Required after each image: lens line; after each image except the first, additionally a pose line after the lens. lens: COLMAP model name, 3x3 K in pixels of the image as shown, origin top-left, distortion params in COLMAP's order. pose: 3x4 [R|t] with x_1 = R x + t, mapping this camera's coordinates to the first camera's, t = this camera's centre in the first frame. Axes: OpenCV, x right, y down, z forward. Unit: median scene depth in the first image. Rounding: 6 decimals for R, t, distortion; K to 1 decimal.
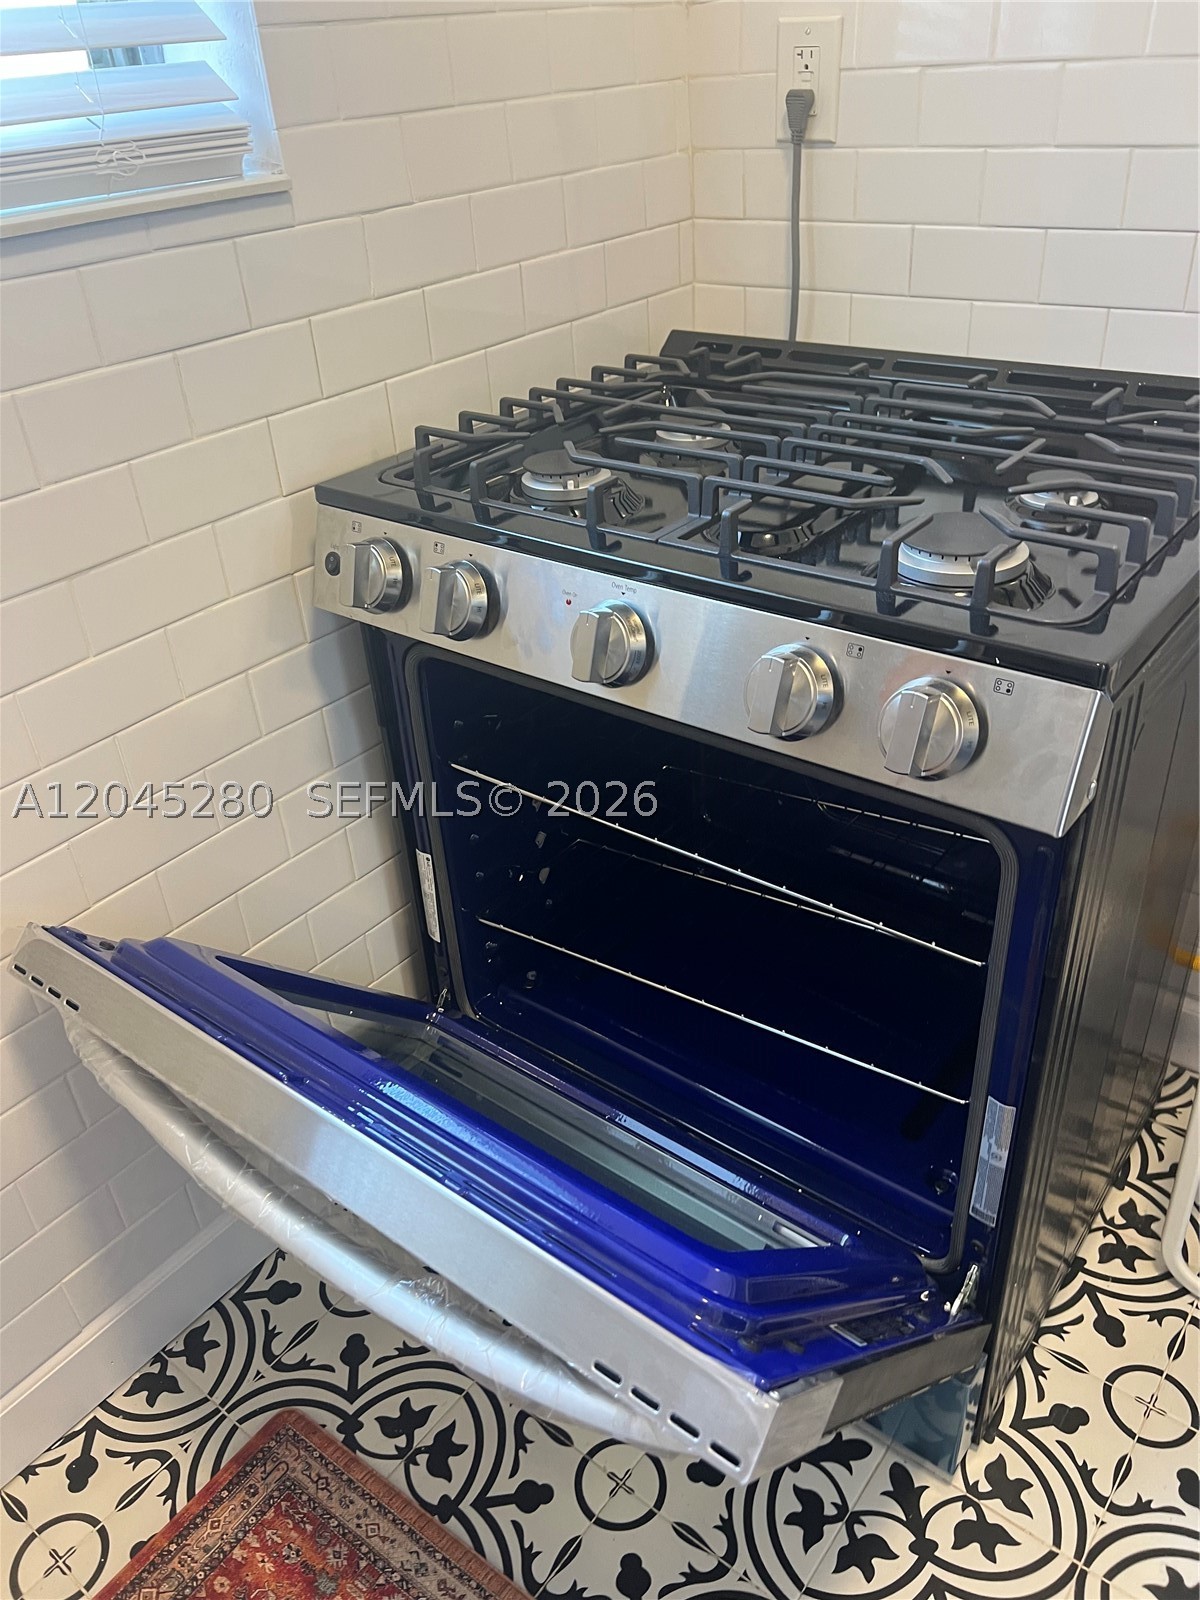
lens RADIAL K [[1204.7, 0, 597.1], [0, 1204.7, 797.2], [0, 0, 1]] dist [0.058200, -0.070815]
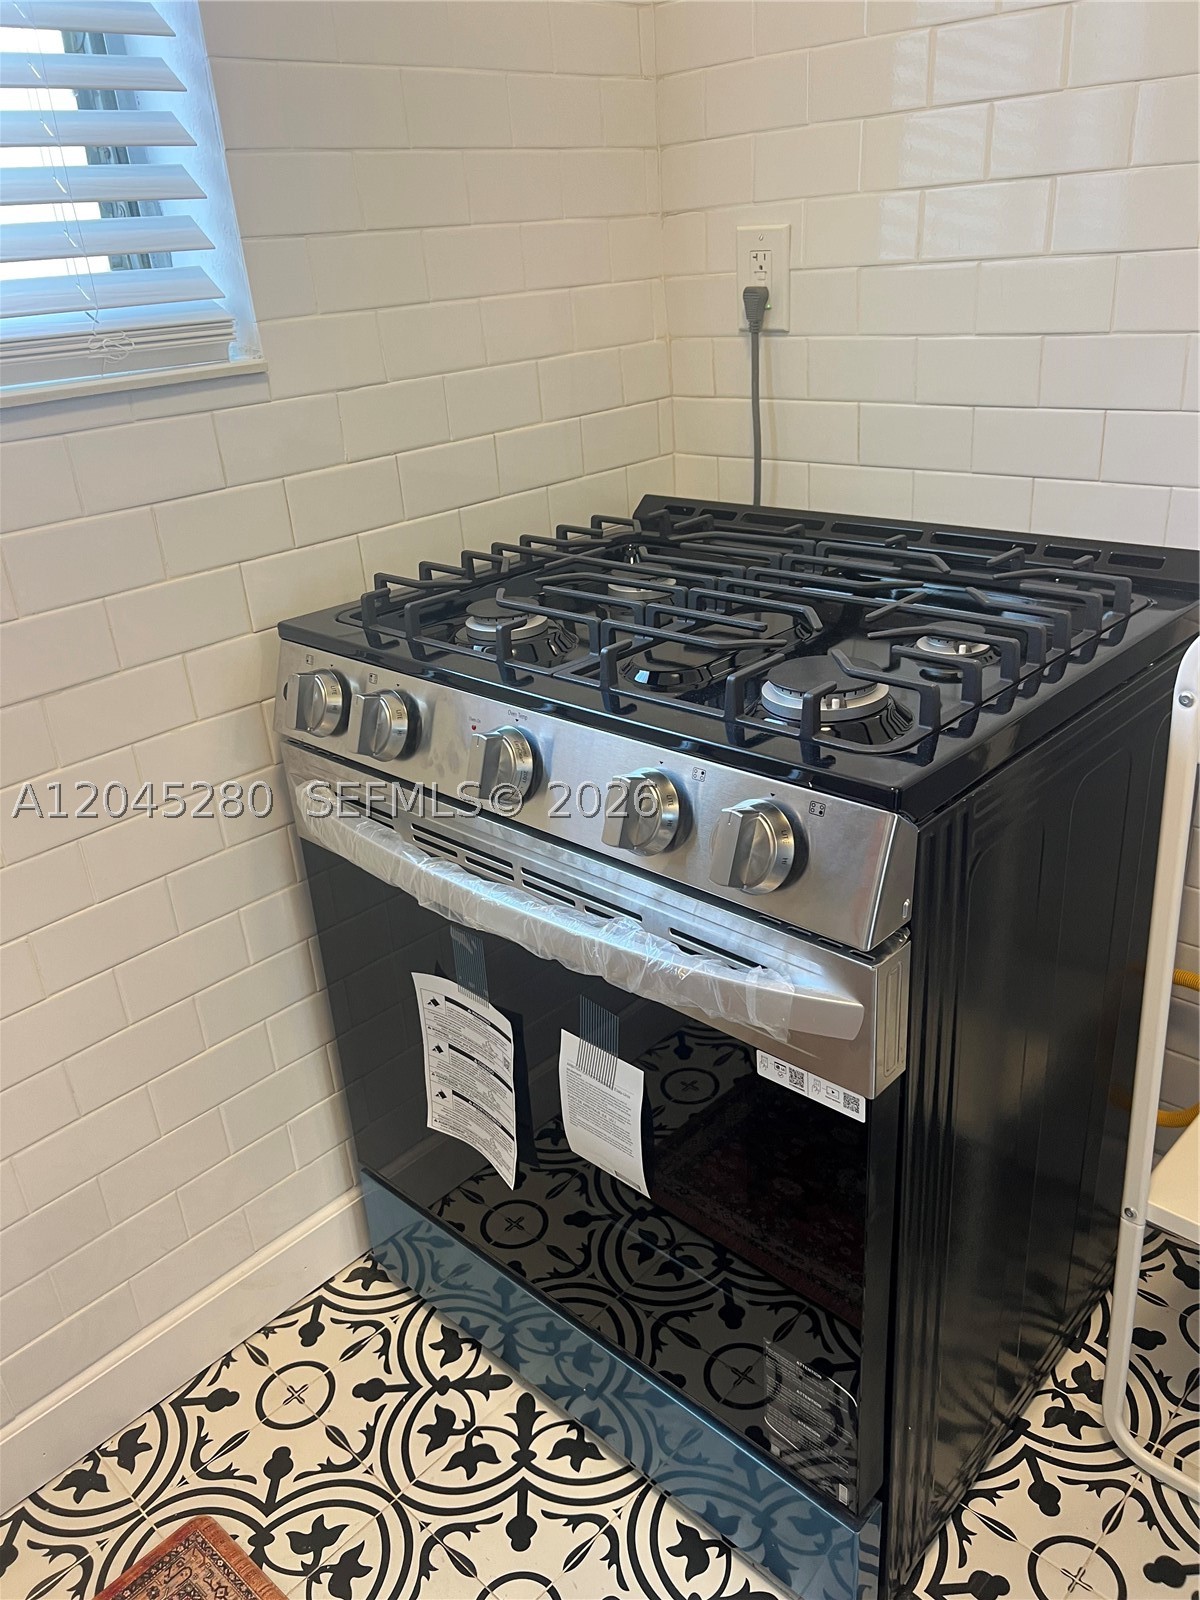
lens RADIAL K [[1204.7, 0, 613.5], [0, 1204.7, 800.4], [0, 0, 1]] dist [0.058200, -0.070815]
pose [[0.996193, 0.029764, -0.081939, 0.156657], [-0.039685, 0.991706, -0.122251, 0.025269], [0.077621, 0.125037, 0.989111, -0.048867]]
